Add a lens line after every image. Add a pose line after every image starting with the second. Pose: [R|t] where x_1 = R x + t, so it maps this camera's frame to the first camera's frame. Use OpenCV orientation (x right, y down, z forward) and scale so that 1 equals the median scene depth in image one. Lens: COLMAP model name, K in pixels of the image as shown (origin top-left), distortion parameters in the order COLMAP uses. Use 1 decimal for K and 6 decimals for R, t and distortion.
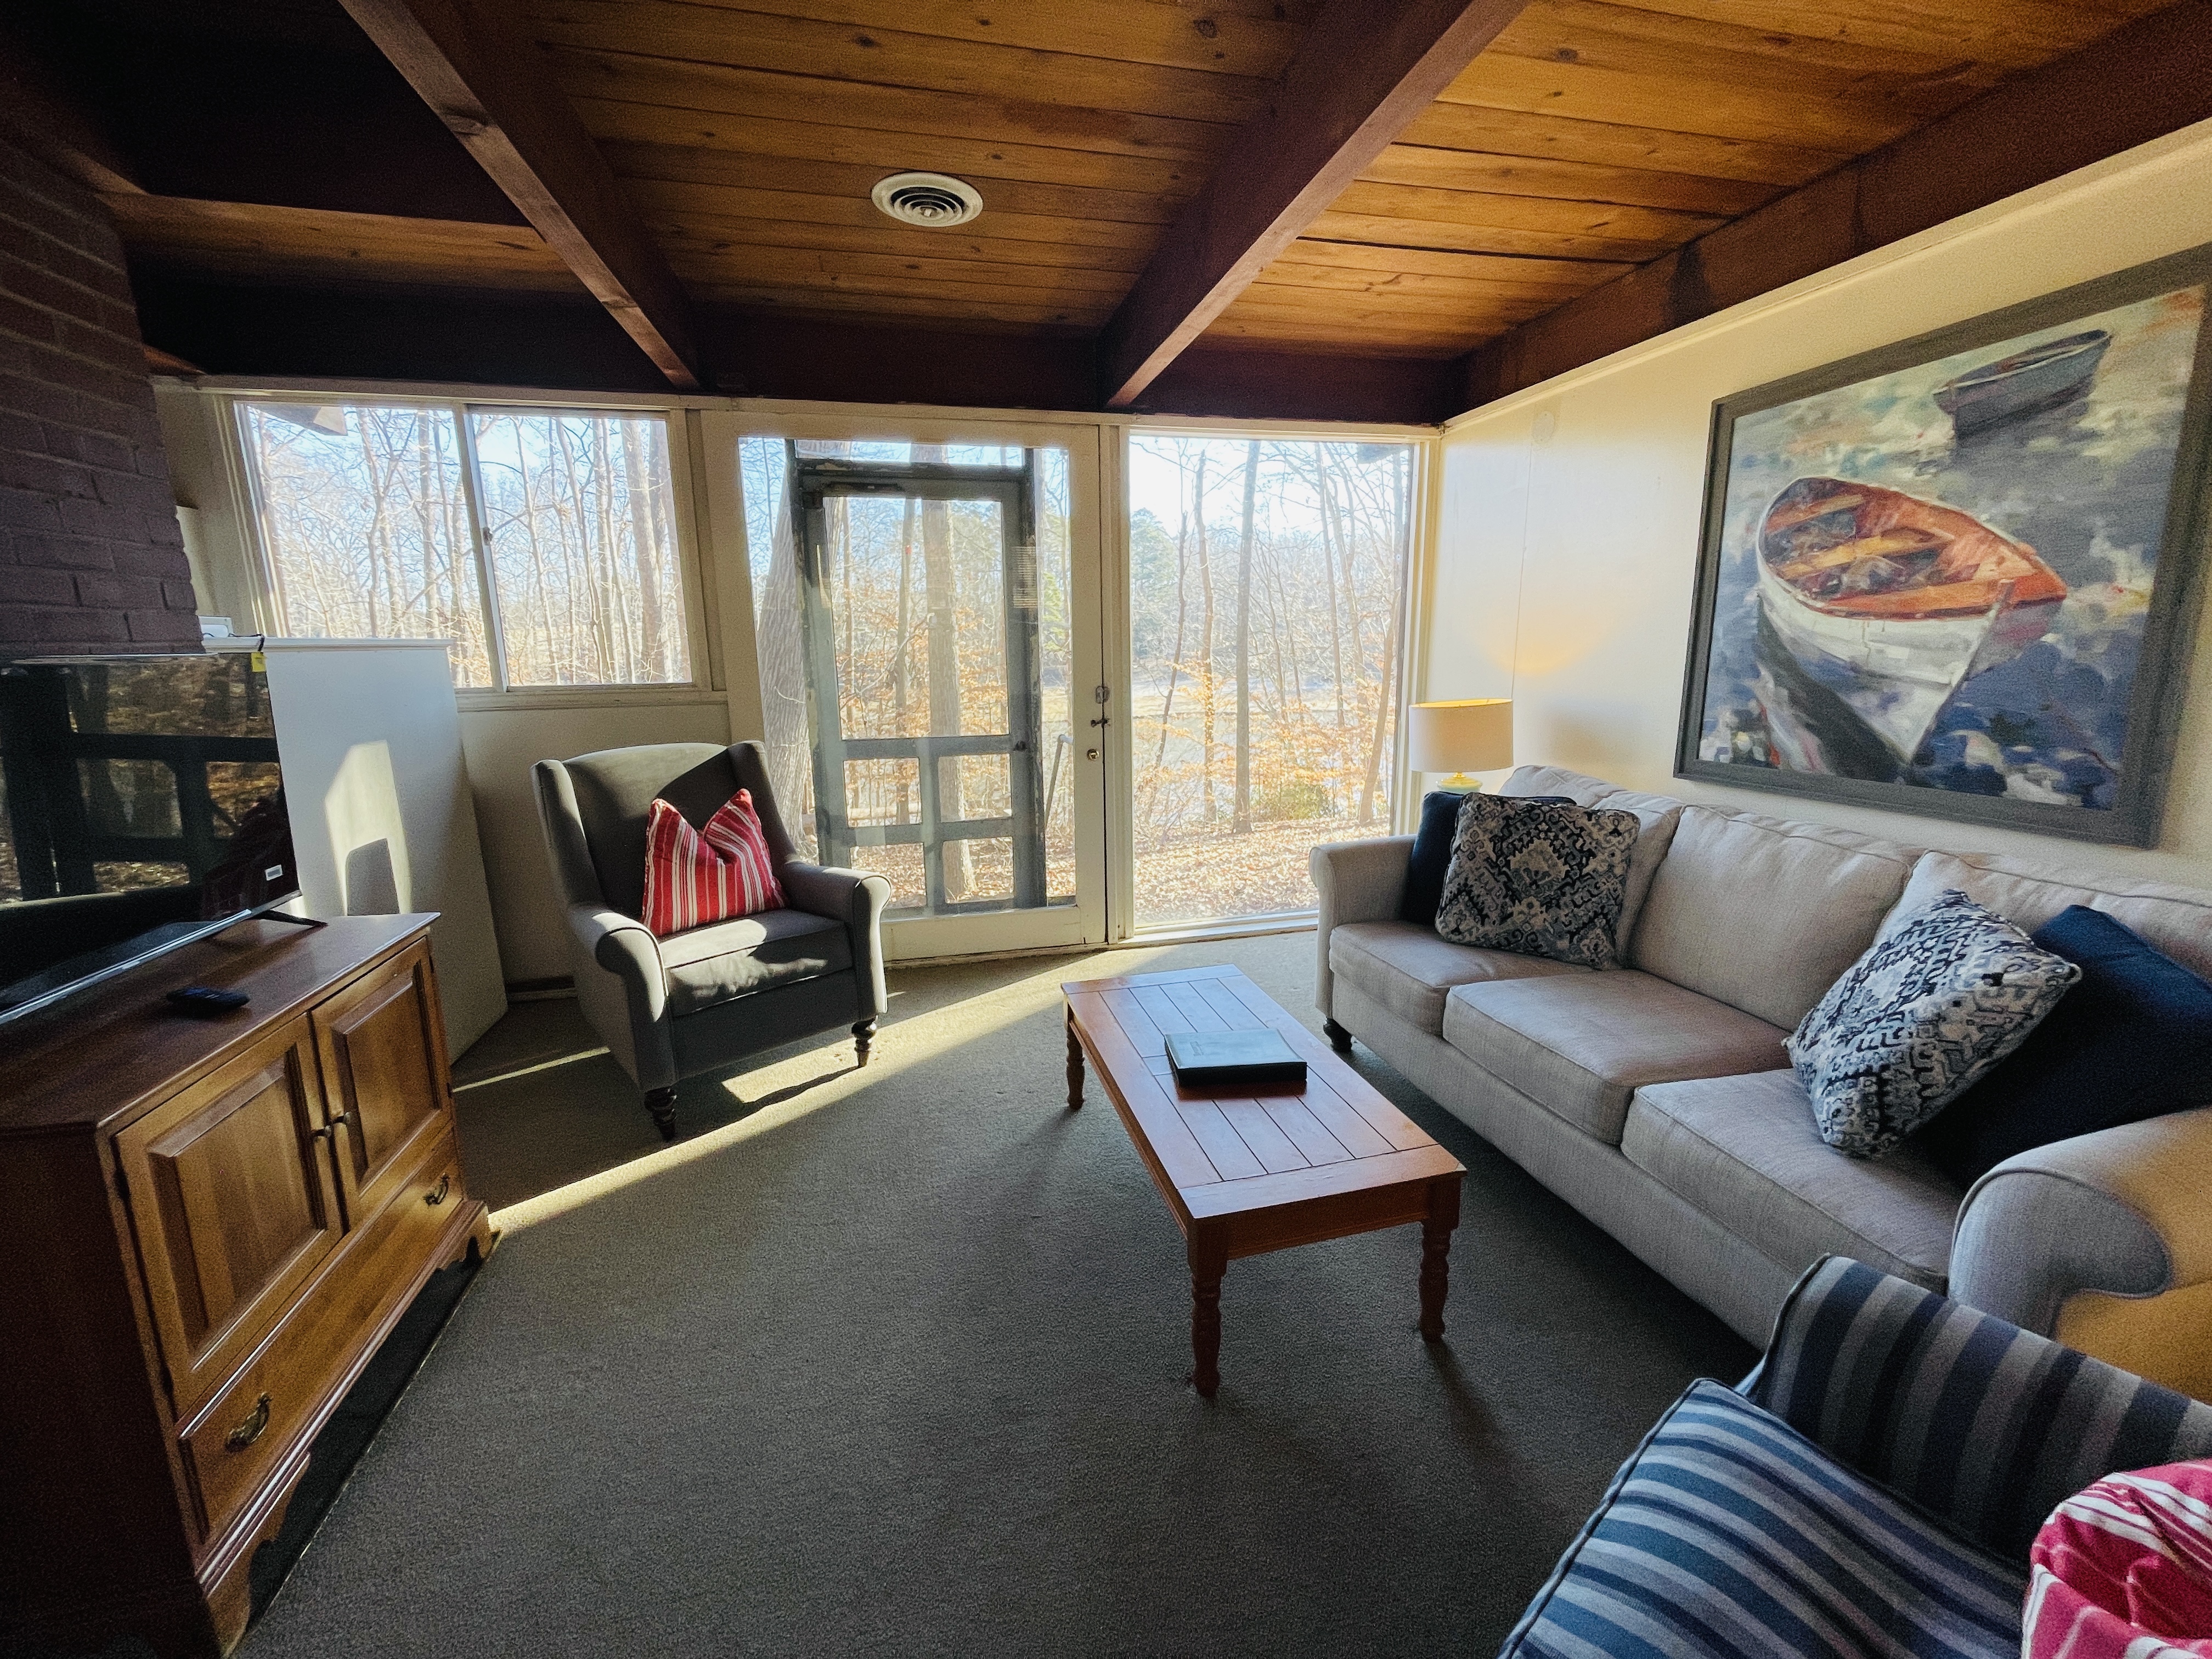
lens RADIAL K [[901.1, 0, 1064.1], [0, 901.1, 827.5], [0, 0, 1]] dist [-0.002096, -0.000728]
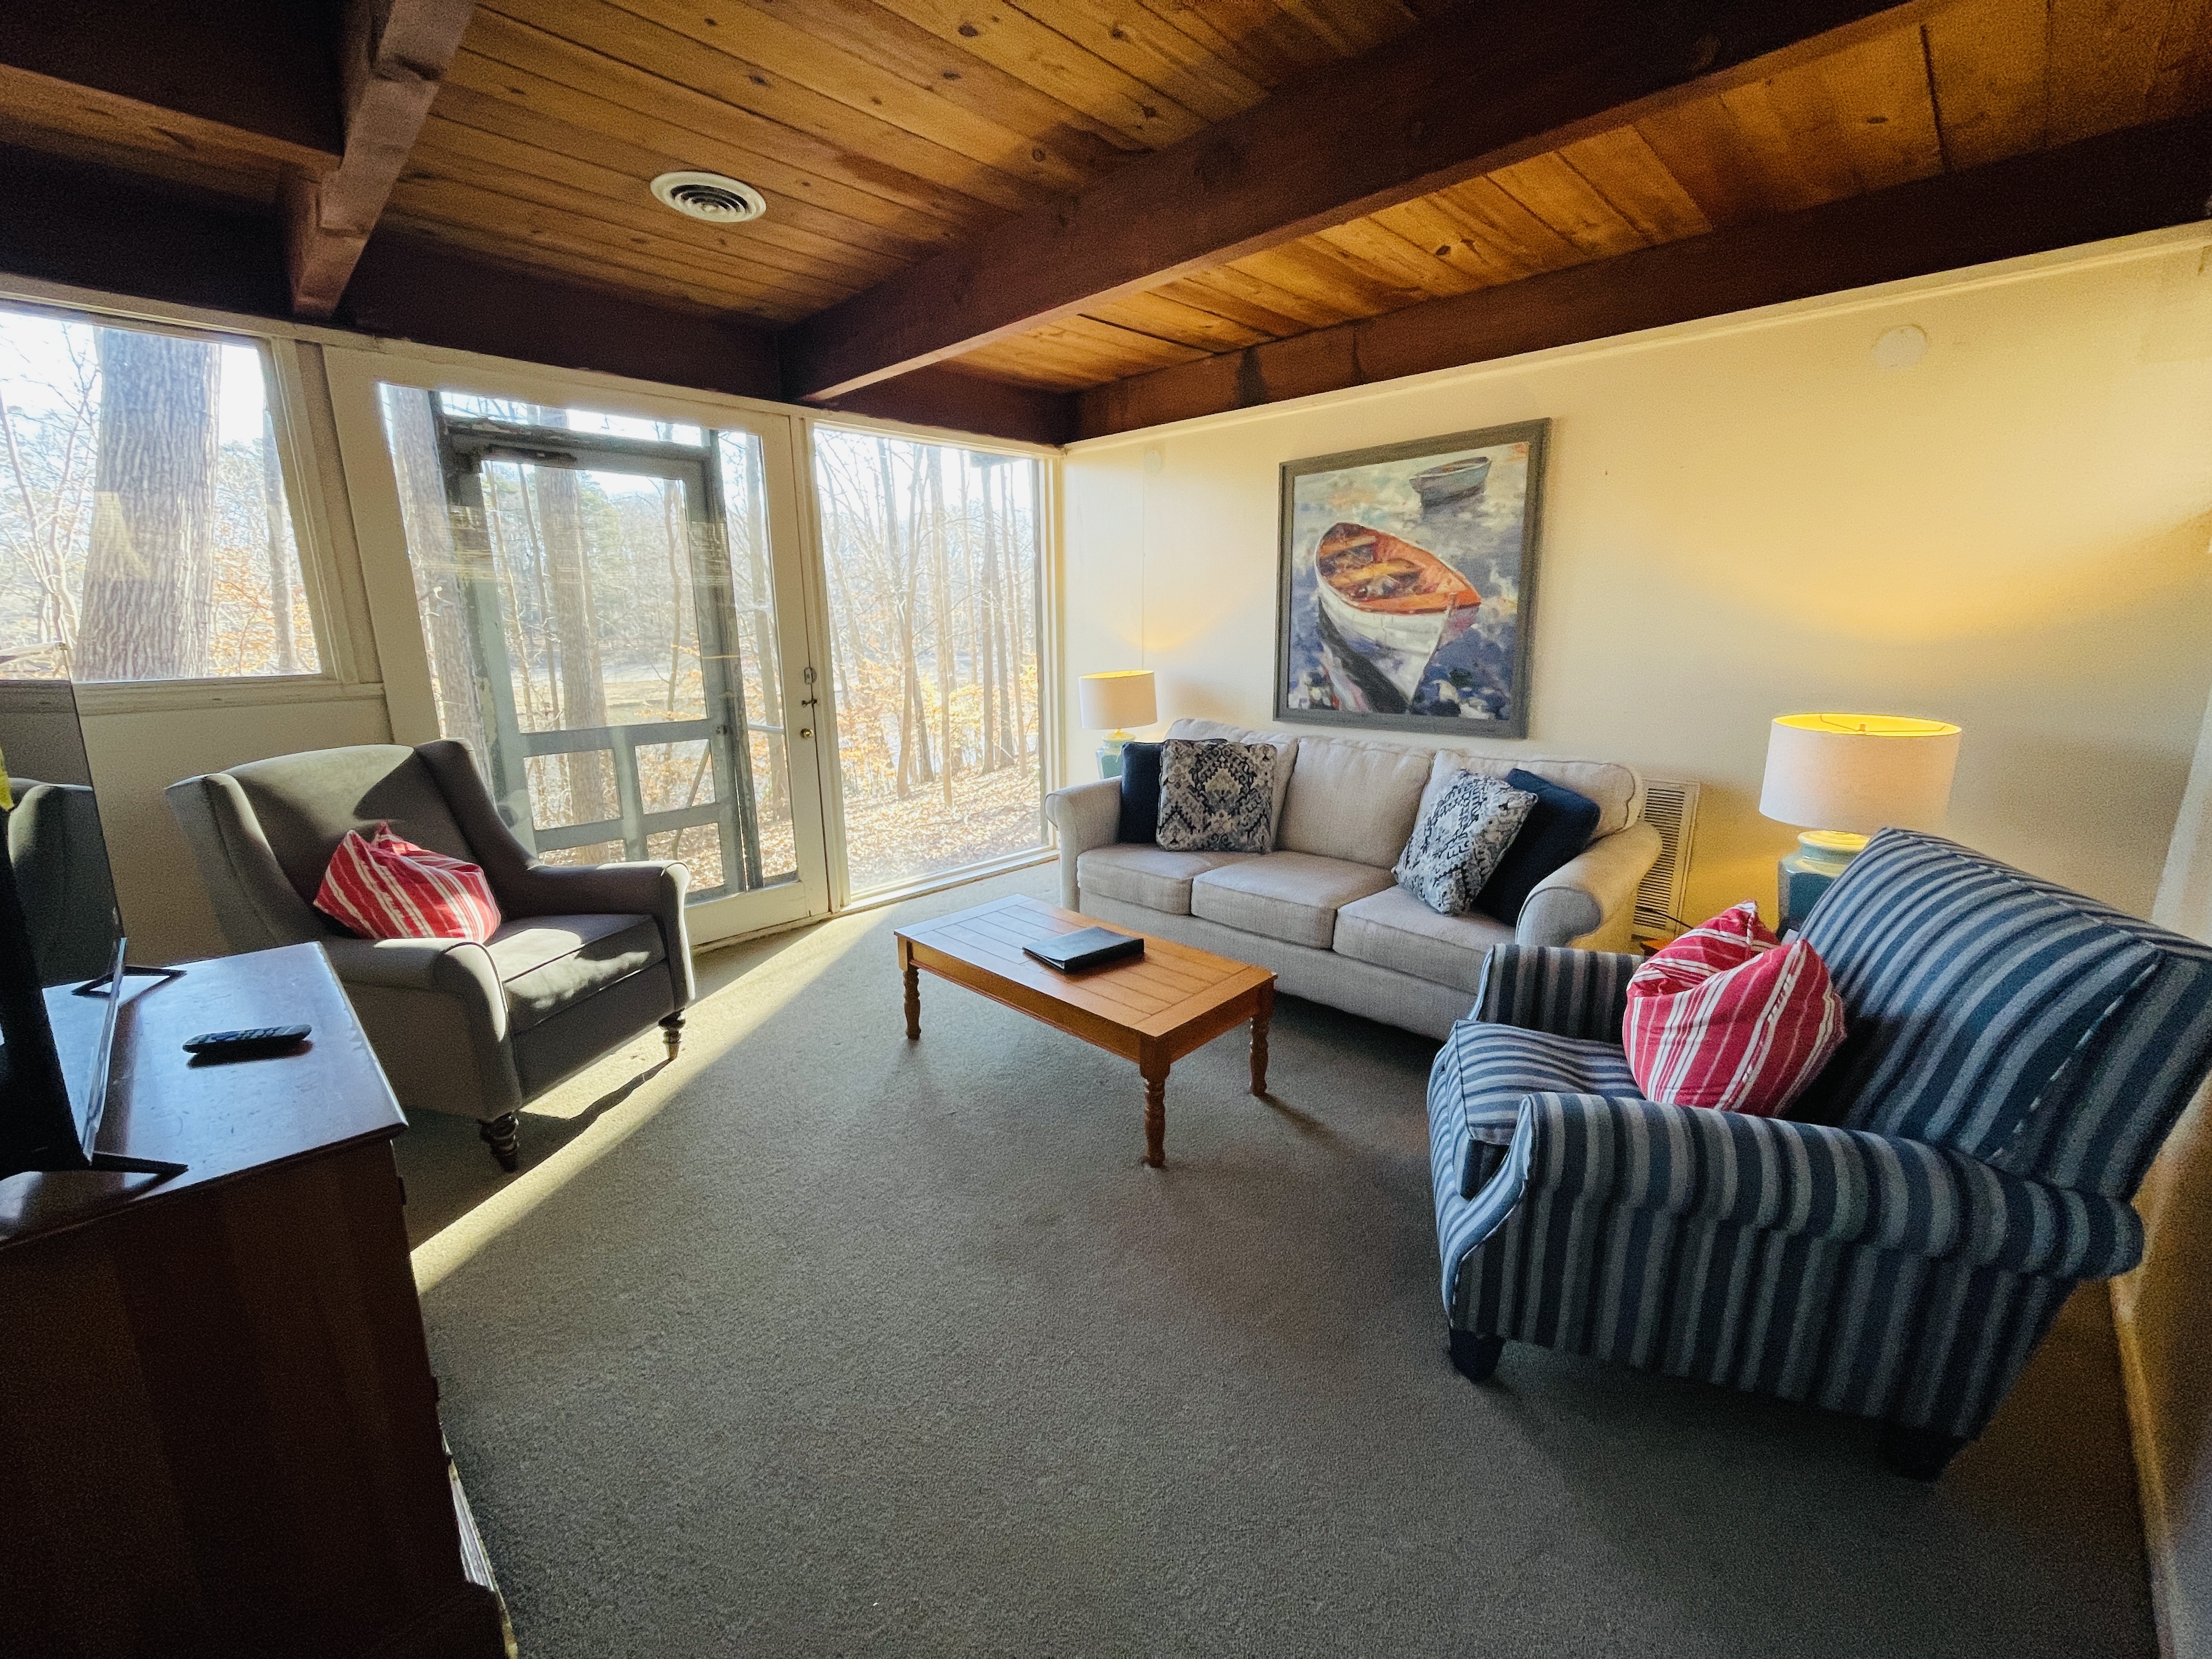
lens RADIAL K [[922.6, 0, 1070.4], [0, 922.6, 835.8], [0, 0, 1]] dist [-0.001624, -0.000246]
pose [[0.849161, -0.116103, 0.515214, -0.440030], [0.103049, 0.993211, 0.053975, 0.016385], [-0.517983, 0.007259, 0.855360, -0.115528]]
